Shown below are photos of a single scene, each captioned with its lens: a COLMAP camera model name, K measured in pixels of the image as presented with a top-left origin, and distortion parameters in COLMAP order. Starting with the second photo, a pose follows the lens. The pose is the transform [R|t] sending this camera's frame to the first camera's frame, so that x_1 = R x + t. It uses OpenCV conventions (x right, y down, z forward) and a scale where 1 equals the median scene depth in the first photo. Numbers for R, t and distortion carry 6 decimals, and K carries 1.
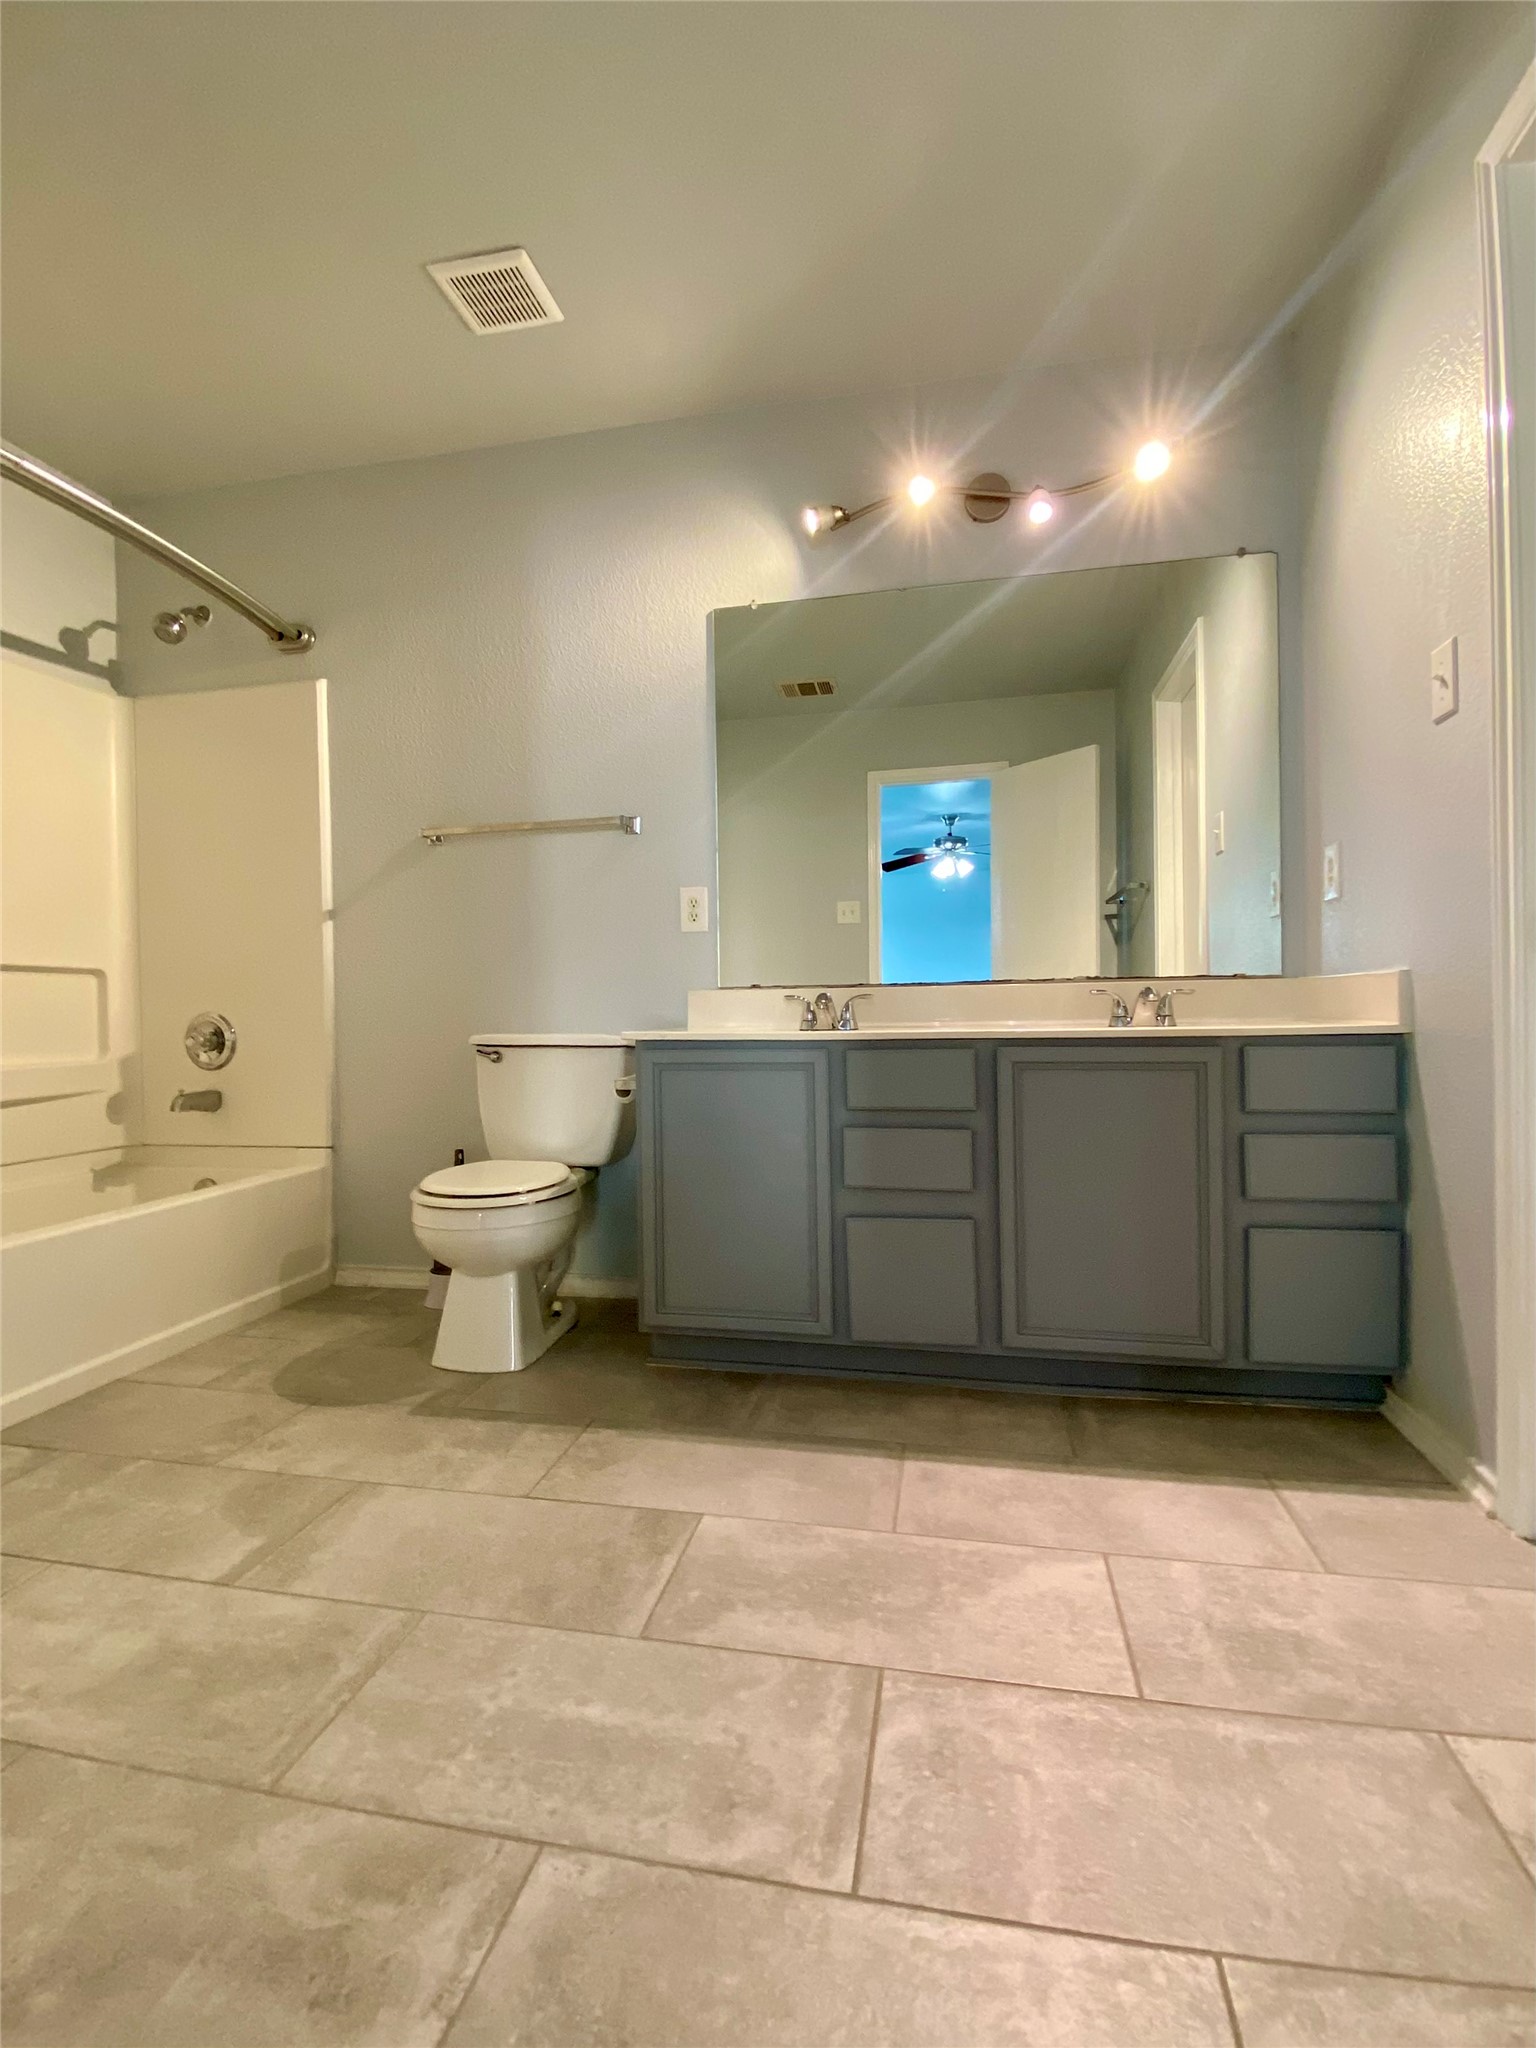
lens RADIAL K [[916.6, 0, 773.8], [0, 916.6, 1012.0], [0, 0, 1]] dist [-0.020172, -0.001547]
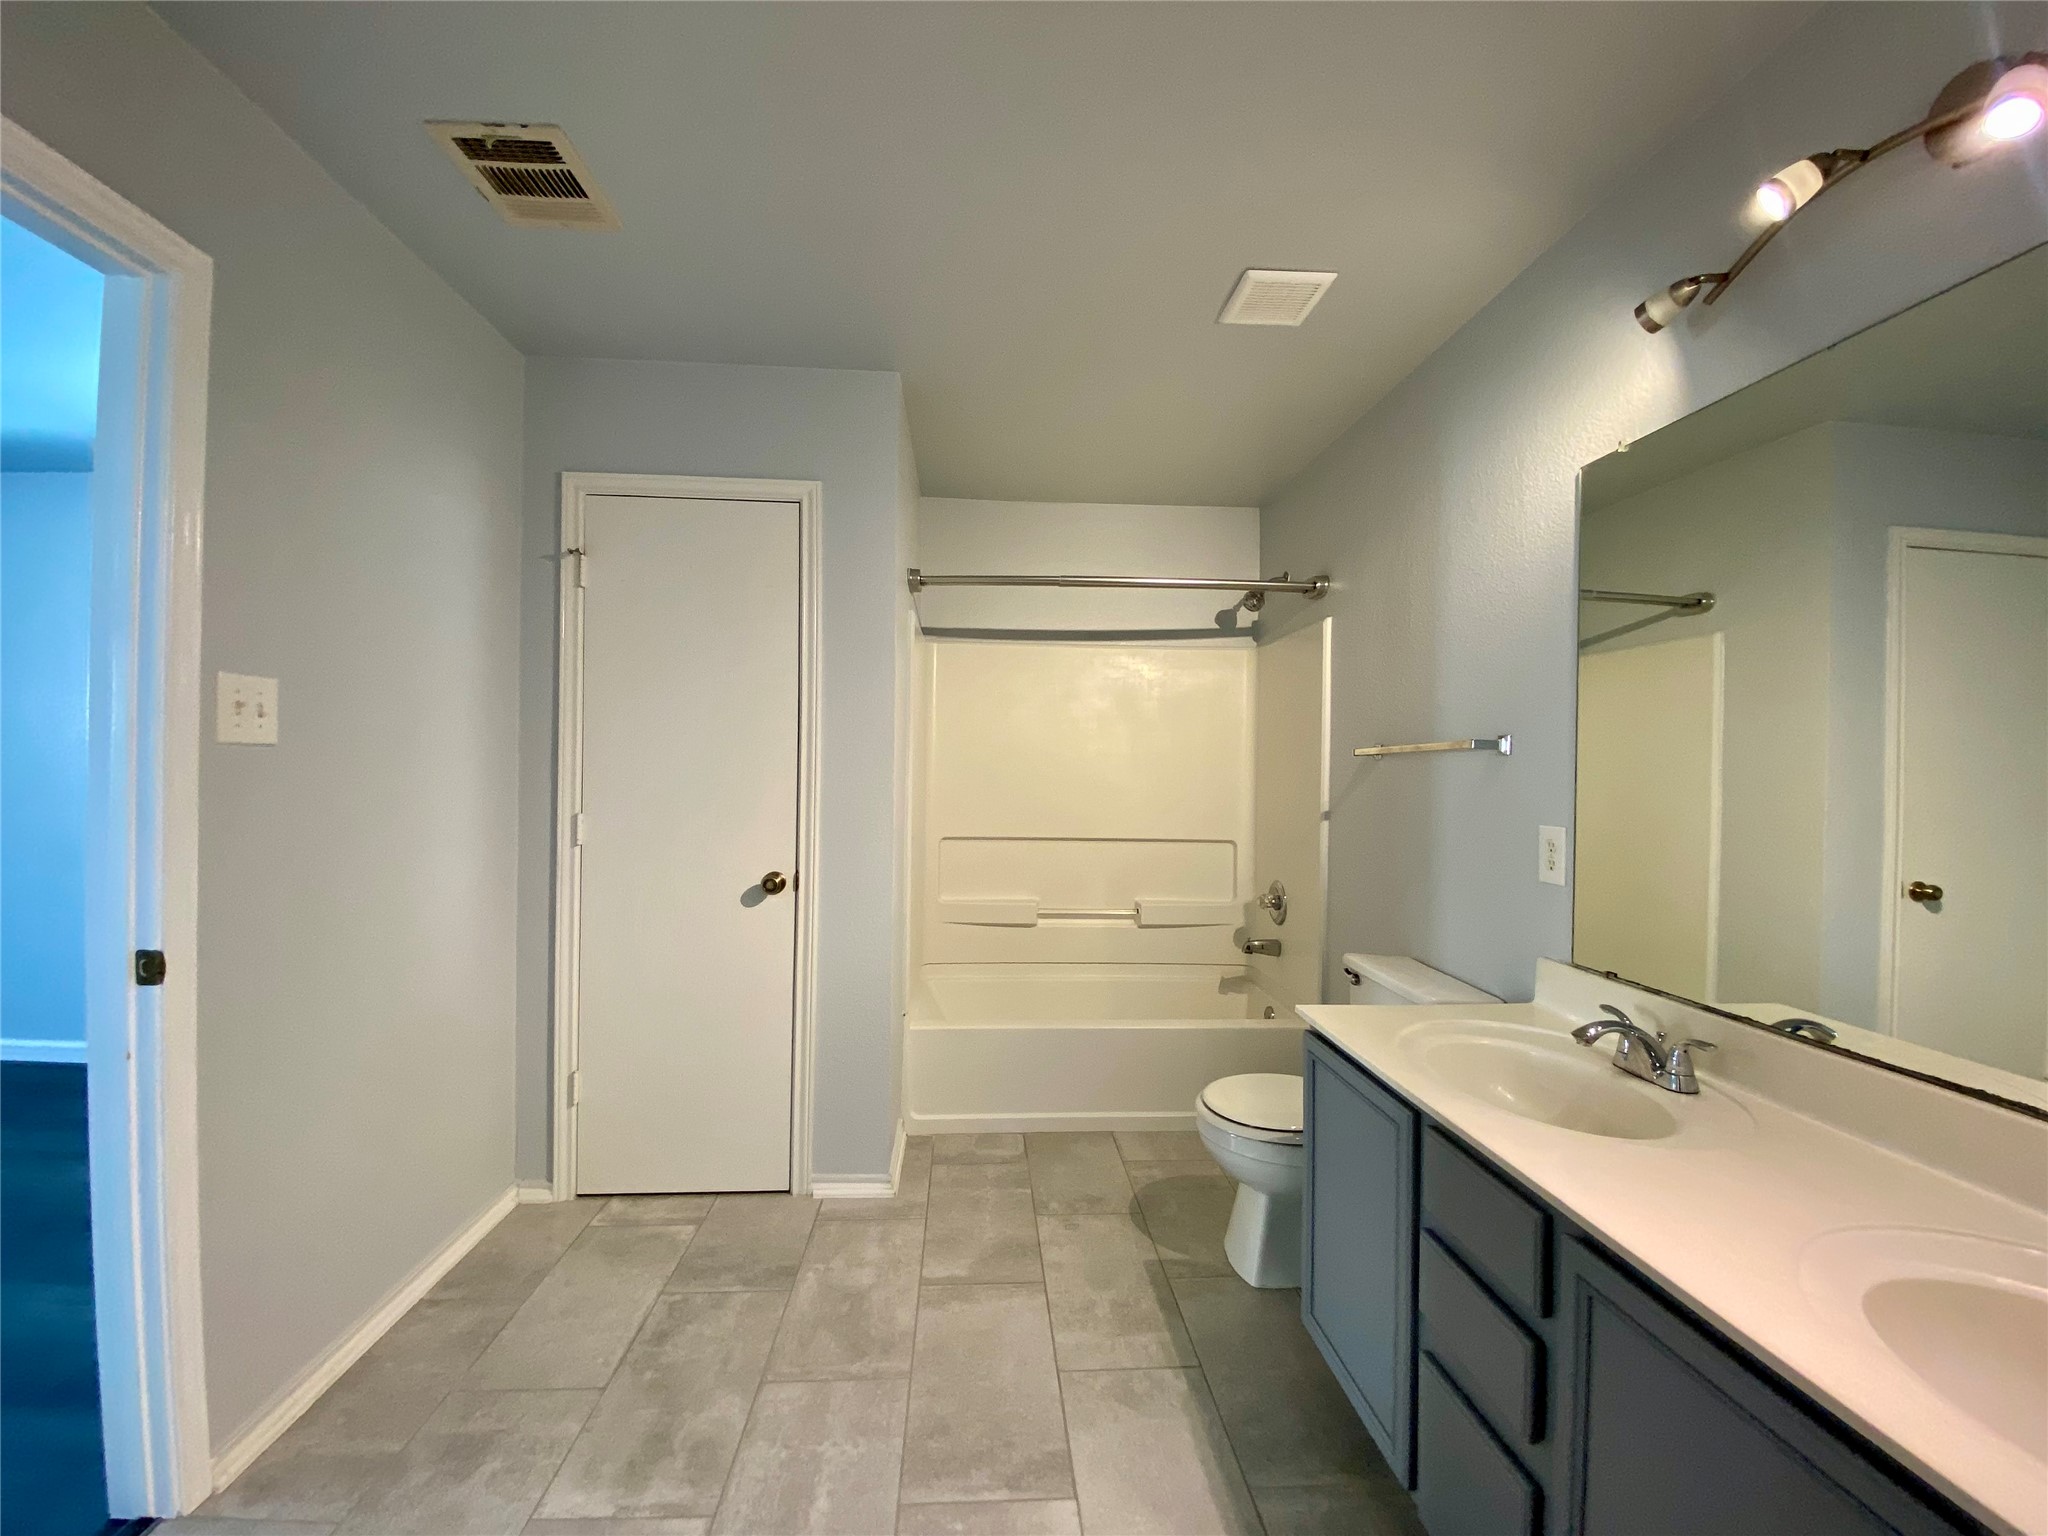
lens RADIAL K [[802.1, 0, 1019.4], [0, 802.1, 754.0], [0, 0, 1]] dist [-0.004441, -0.003155]
pose [[0.275231, -0.009920, -0.961327, 0.682206], [-0.025885, 0.999508, -0.017725, -0.261838], [0.961030, 0.029762, 0.274839, 0.536382]]
